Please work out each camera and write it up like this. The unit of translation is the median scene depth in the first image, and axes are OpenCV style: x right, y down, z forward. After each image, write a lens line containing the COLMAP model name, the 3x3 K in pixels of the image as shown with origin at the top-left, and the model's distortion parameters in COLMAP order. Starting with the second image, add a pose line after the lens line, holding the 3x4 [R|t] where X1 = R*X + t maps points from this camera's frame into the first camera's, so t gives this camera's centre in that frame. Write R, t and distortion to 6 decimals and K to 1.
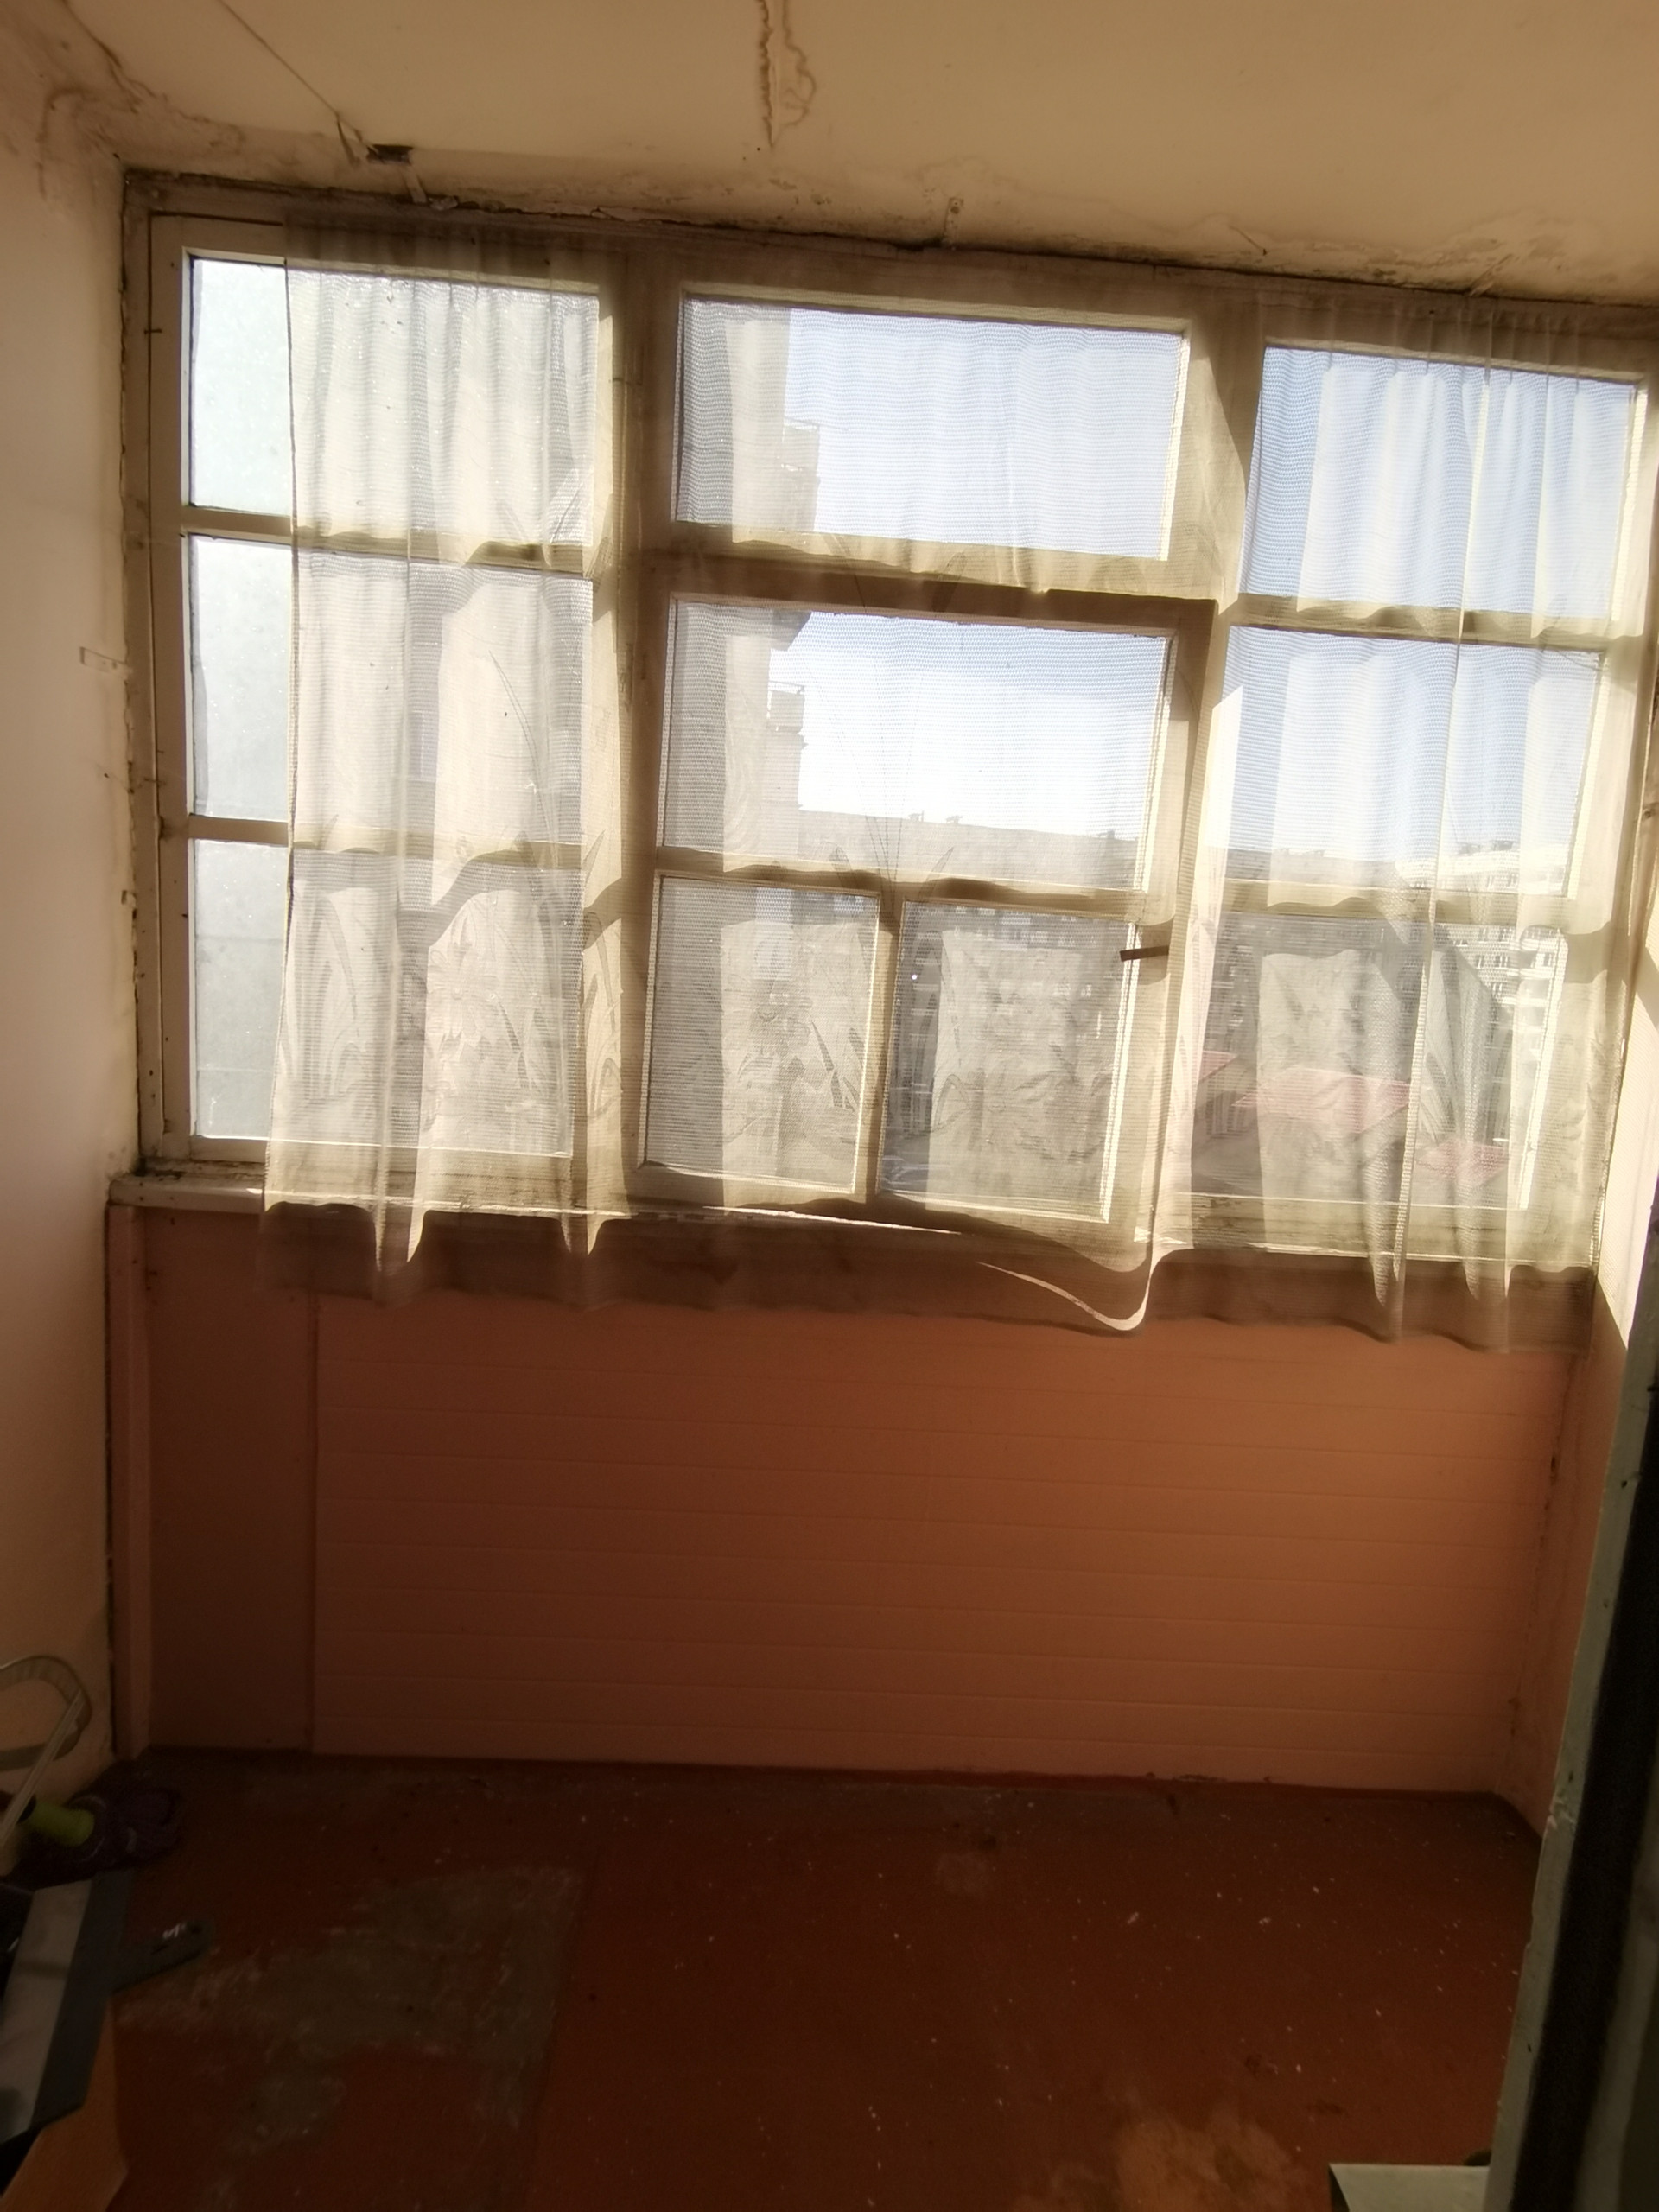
lens RADIAL K [[1106.4, 0, 818.2], [0, 1106.4, 1104.2], [0, 0, 1]] dist [0.026801, -0.016316]
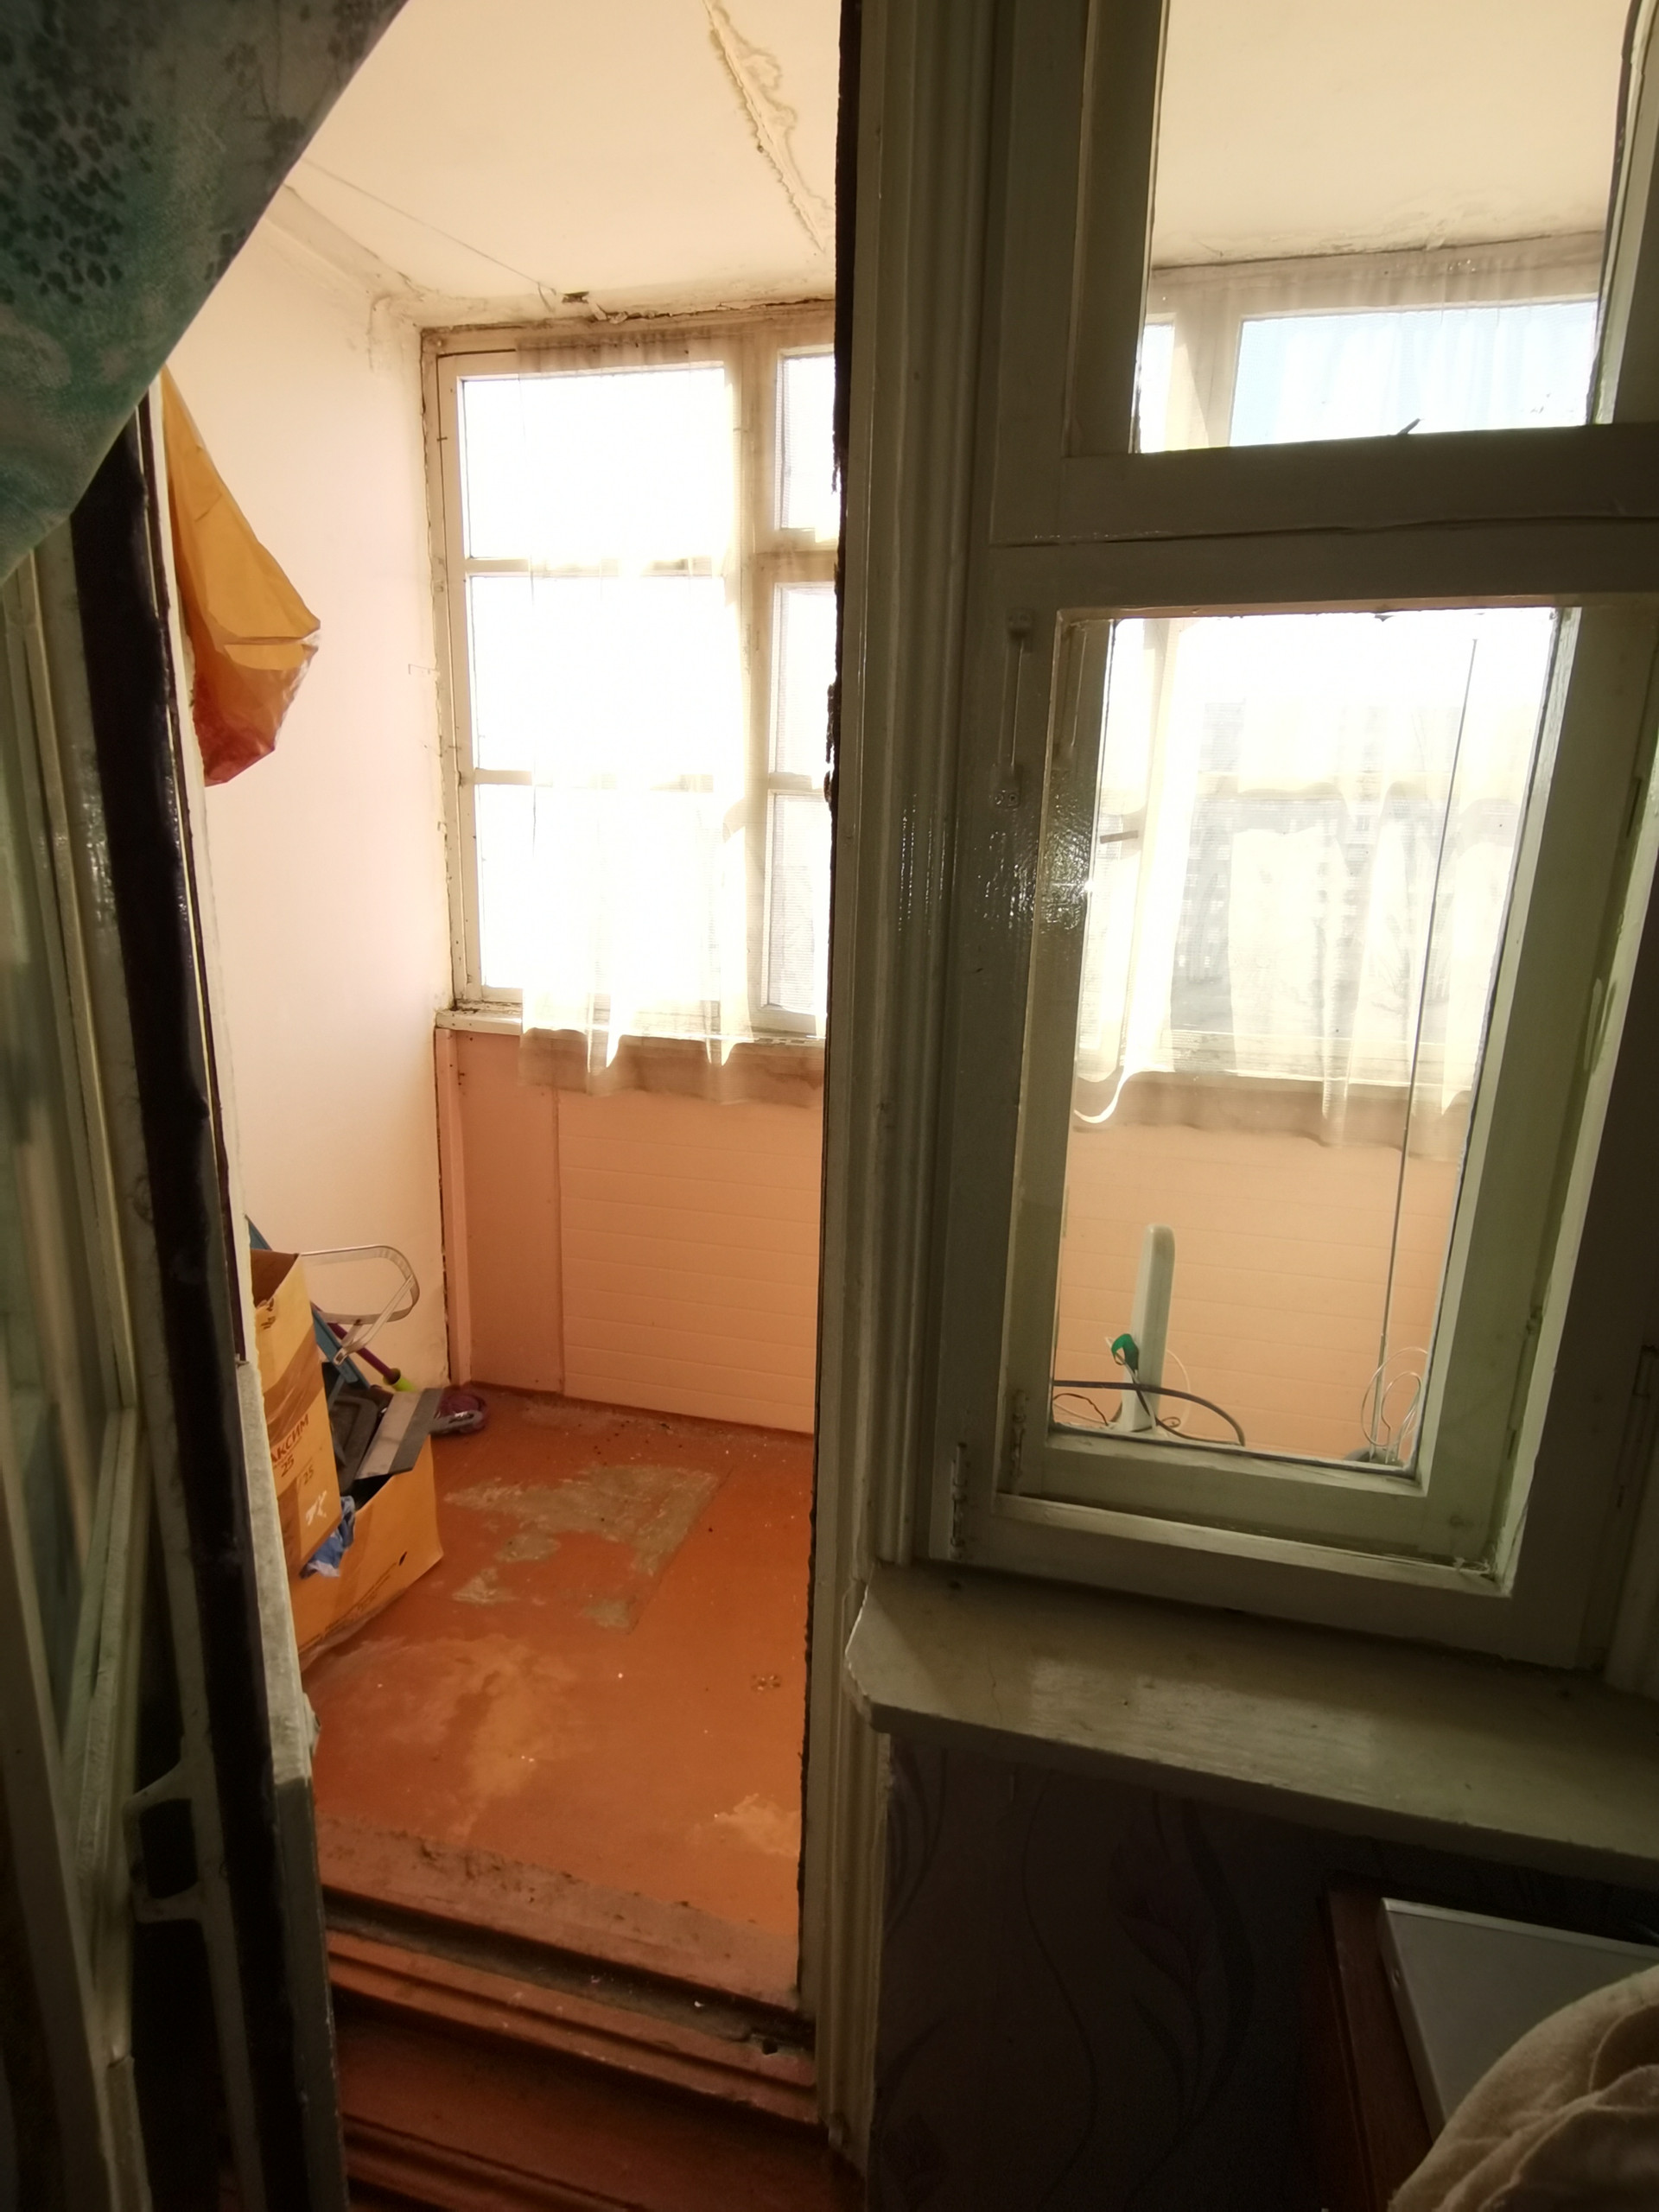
lens RADIAL K [[1100.3, 0, 821.9], [0, 1100.3, 1106.6], [0, 0, 1]] dist [0.037537, -0.026294]
pose [[0.961968, 0.026952, -0.271831, 0.303988], [-0.004434, 0.996530, 0.083113, 0.068383], [0.273127, -0.078747, 0.958749, -0.338521]]
